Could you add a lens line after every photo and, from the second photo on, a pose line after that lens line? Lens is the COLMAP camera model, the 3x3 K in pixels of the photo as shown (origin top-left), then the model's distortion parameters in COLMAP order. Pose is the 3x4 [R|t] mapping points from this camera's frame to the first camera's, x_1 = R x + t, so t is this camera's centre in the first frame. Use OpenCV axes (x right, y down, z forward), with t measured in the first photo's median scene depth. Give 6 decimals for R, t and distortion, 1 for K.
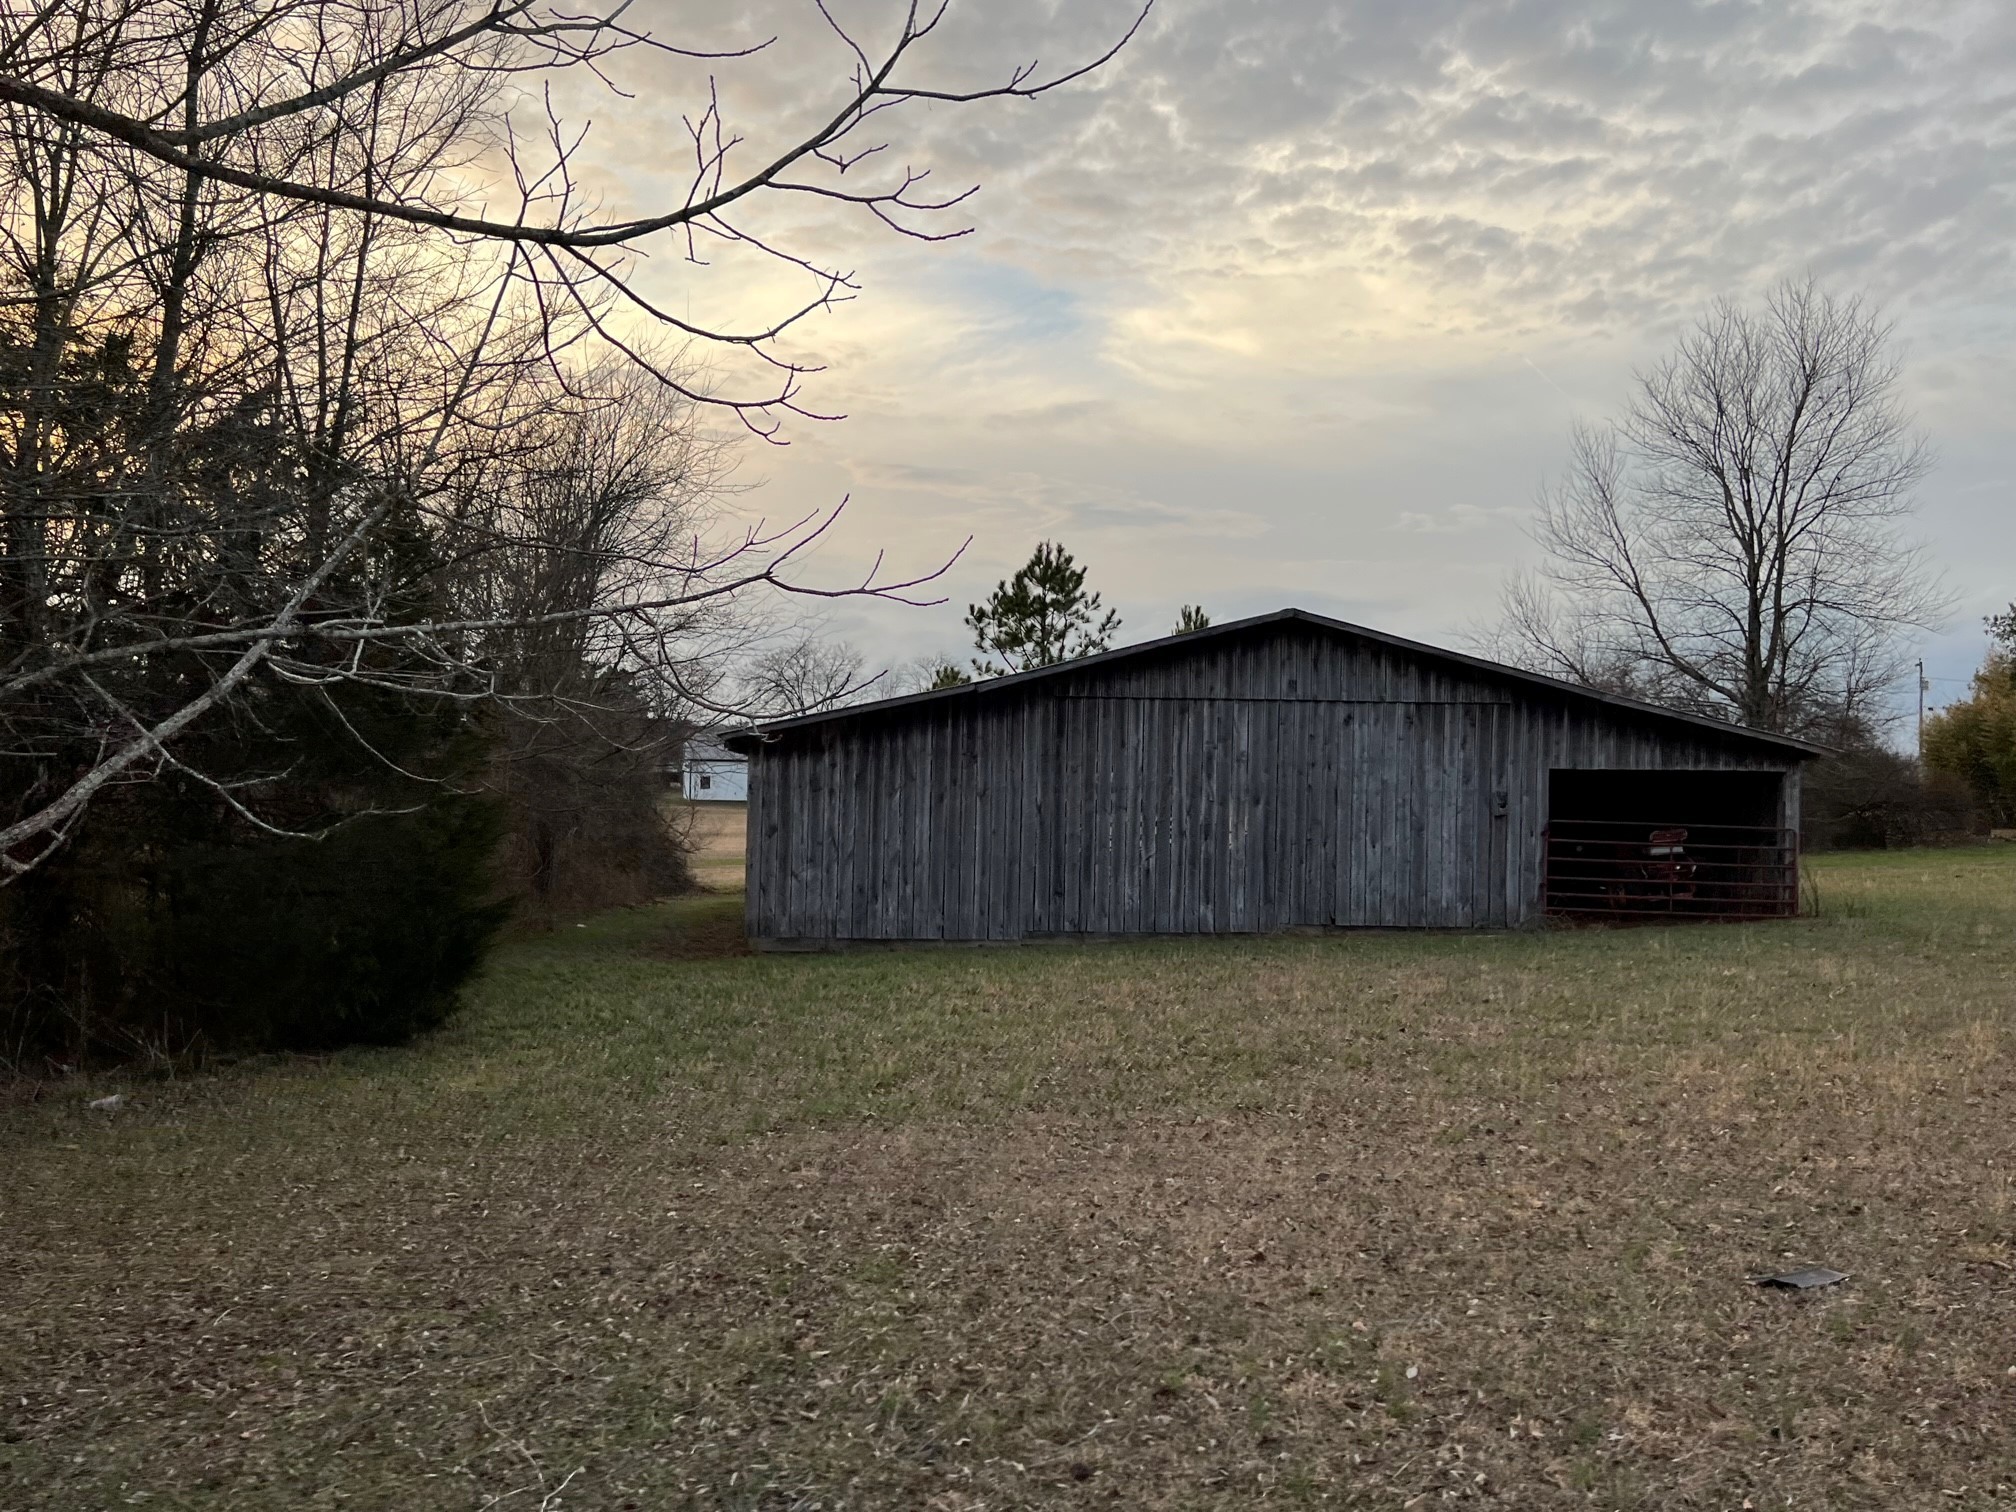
lens RADIAL K [[1981.5, 0, 1008.0], [0, 1981.5, 756.0], [0, 0, 1]] dist [0.054340, -0.117701]
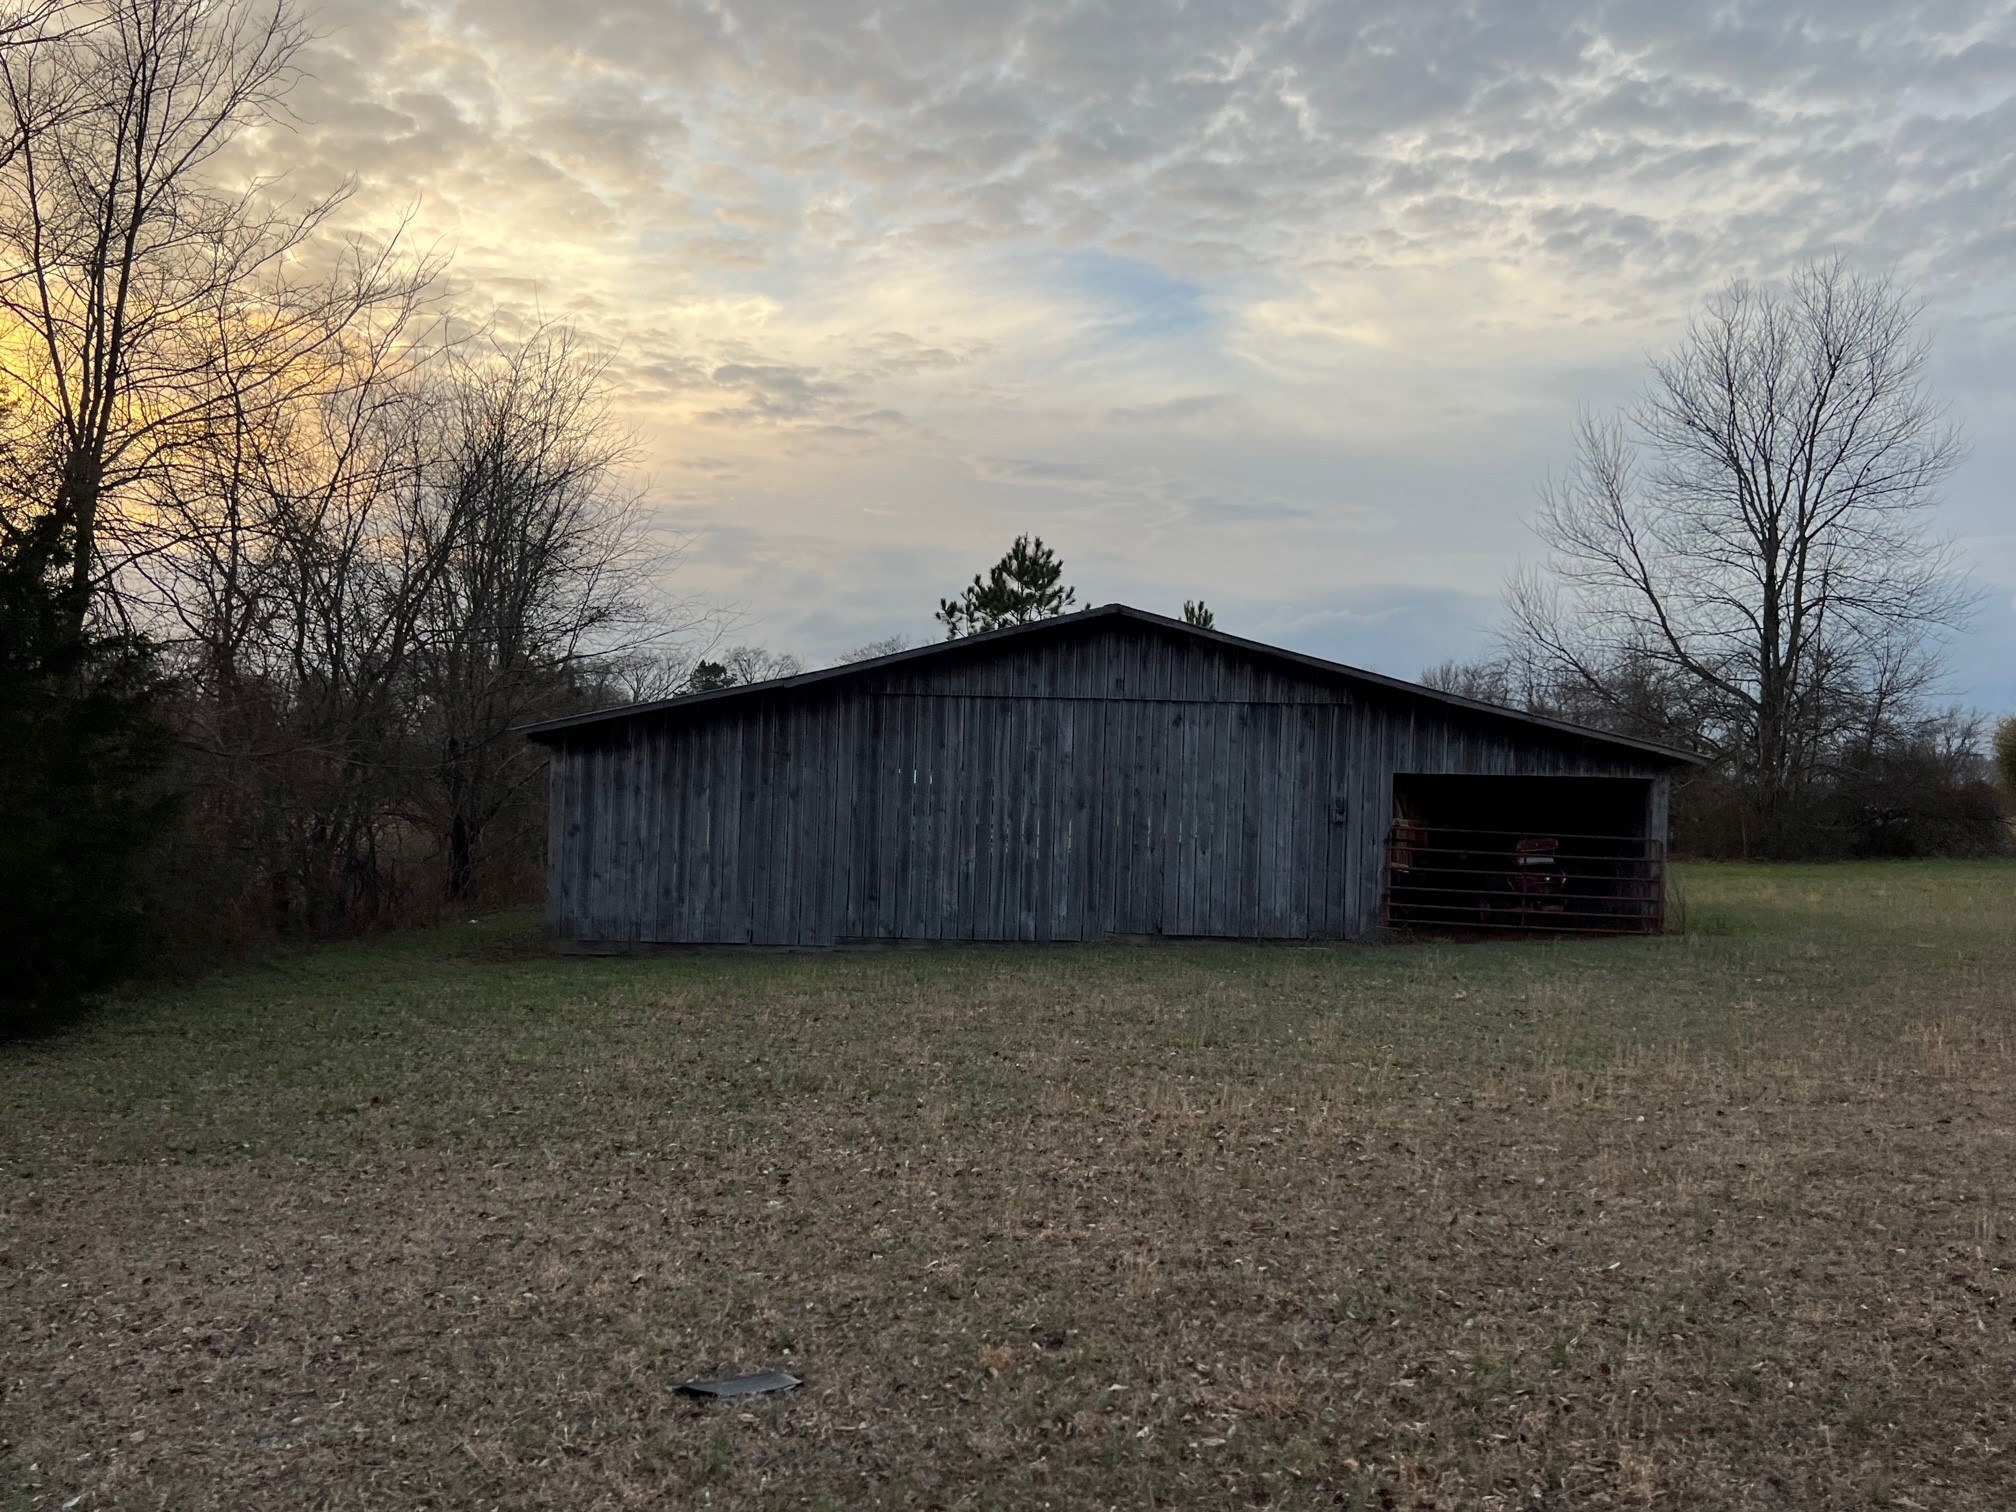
lens RADIAL K [[1970.9, 0, 1008.0], [0, 1970.9, 756.0], [0, 0, 1]] dist [0.050156, -0.089279]
pose [[0.996891, 0.009371, -0.078235, 0.089336], [-0.009126, 0.999952, 0.003488, -0.002015], [0.078264, -0.002763, 0.996929, 0.024328]]
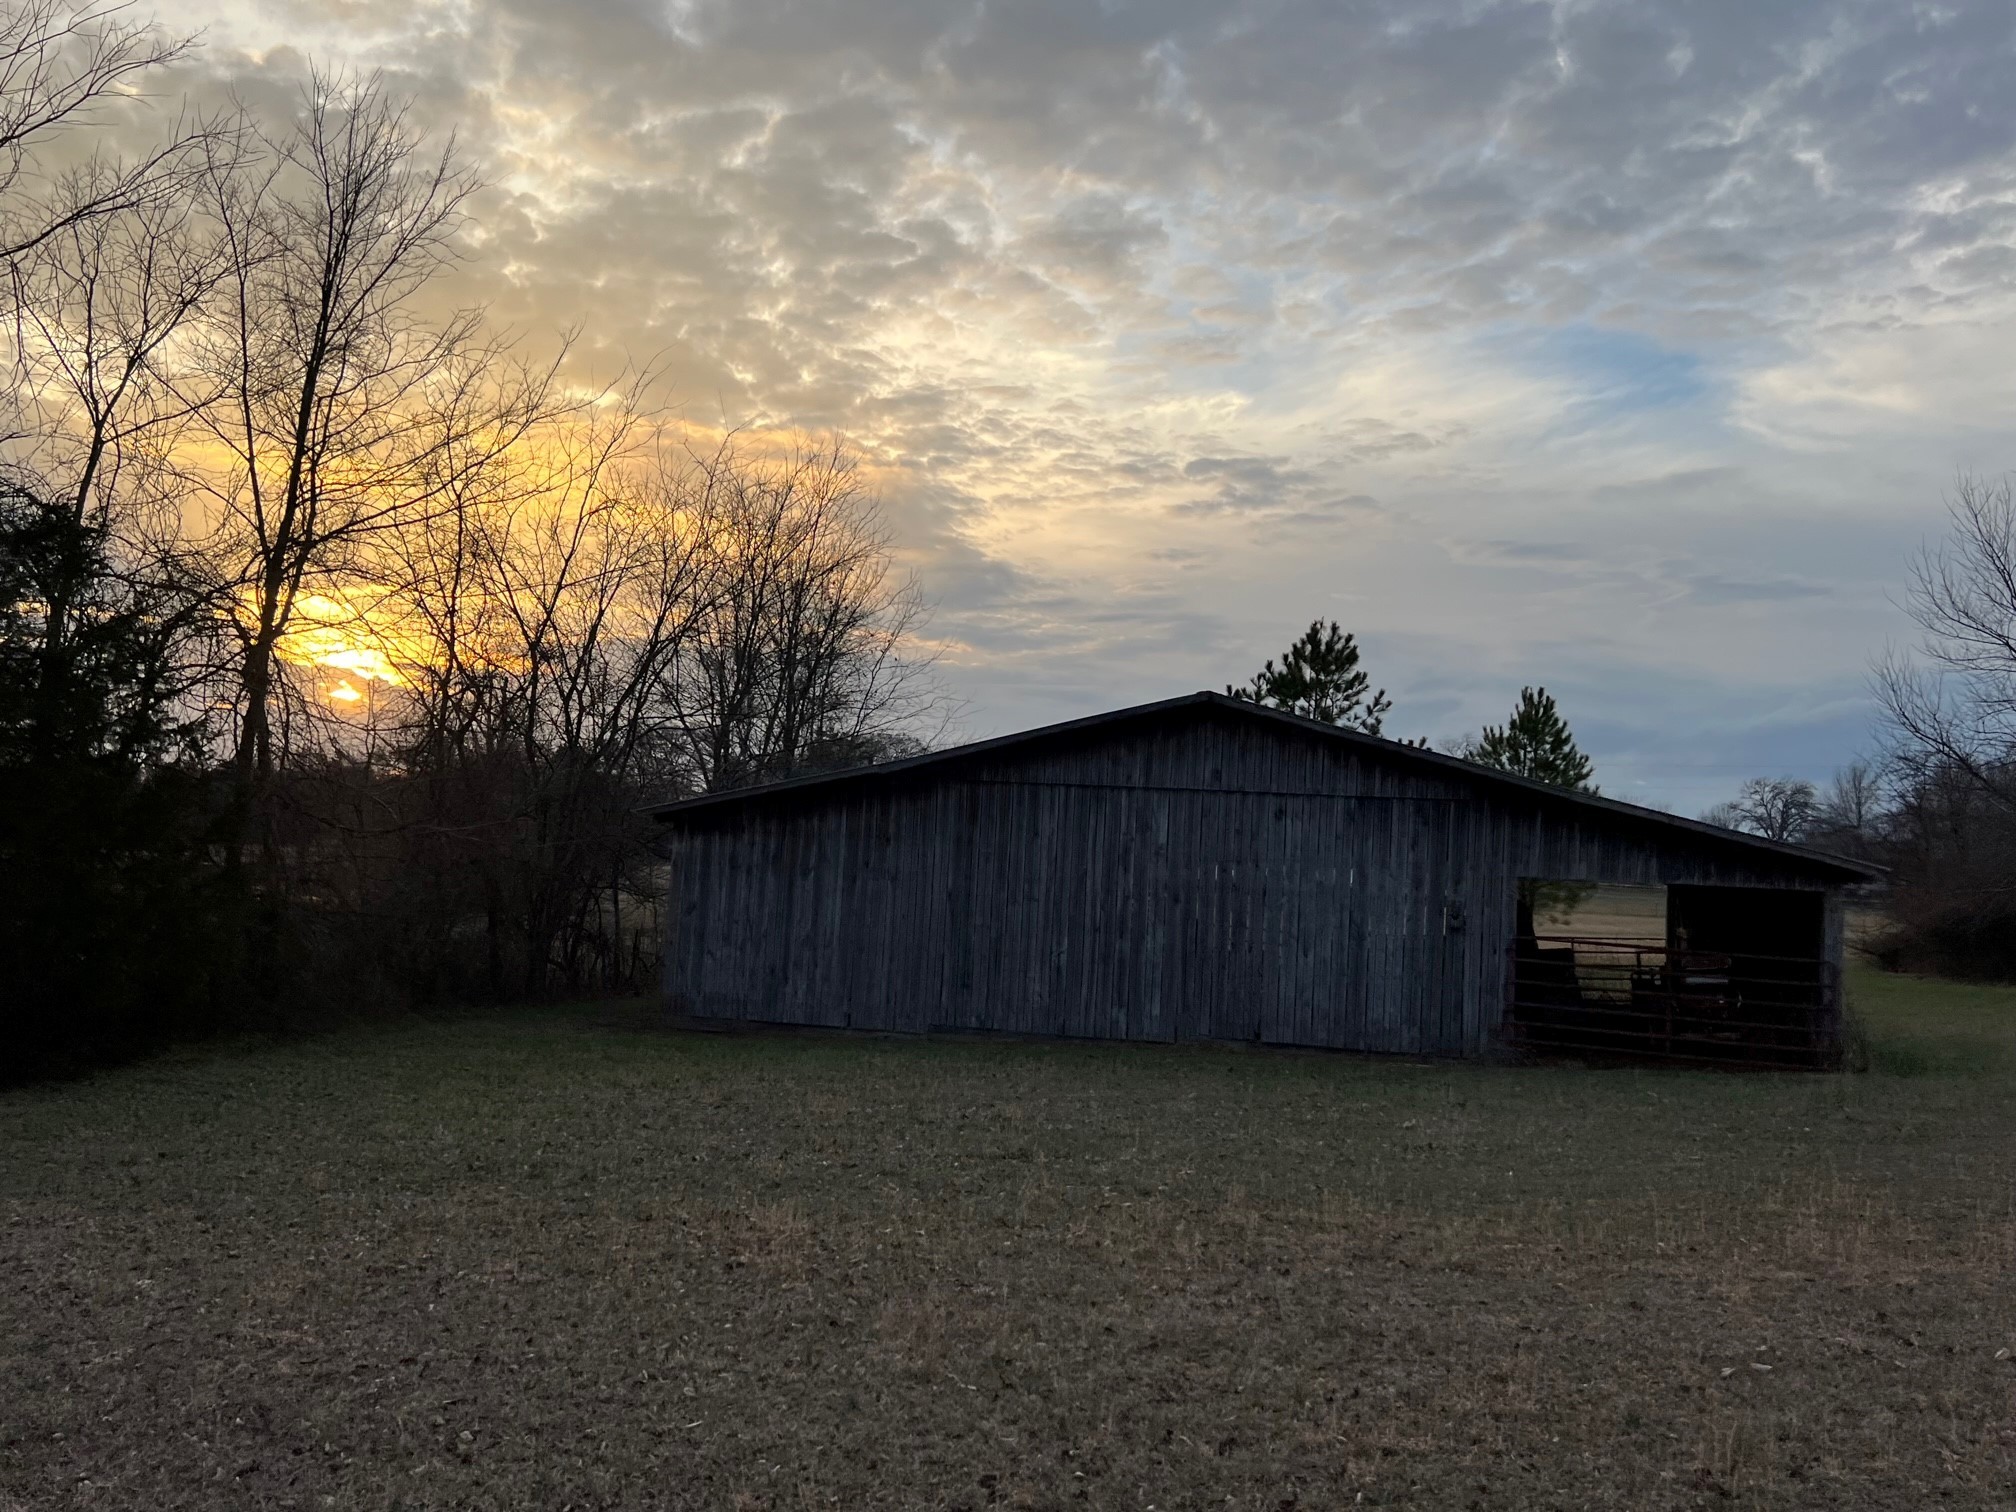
lens RADIAL K [[1937.3, 0, 907.0], [0, 1937.3, 724.9], [0, 0, 1]] dist [0.015348, -0.019638]
pose [[0.925194, 0.010193, -0.379358, 0.190296], [-0.030931, 0.998339, -0.048612, -0.005725], [0.378232, 0.056709, 0.923972, 0.062022]]
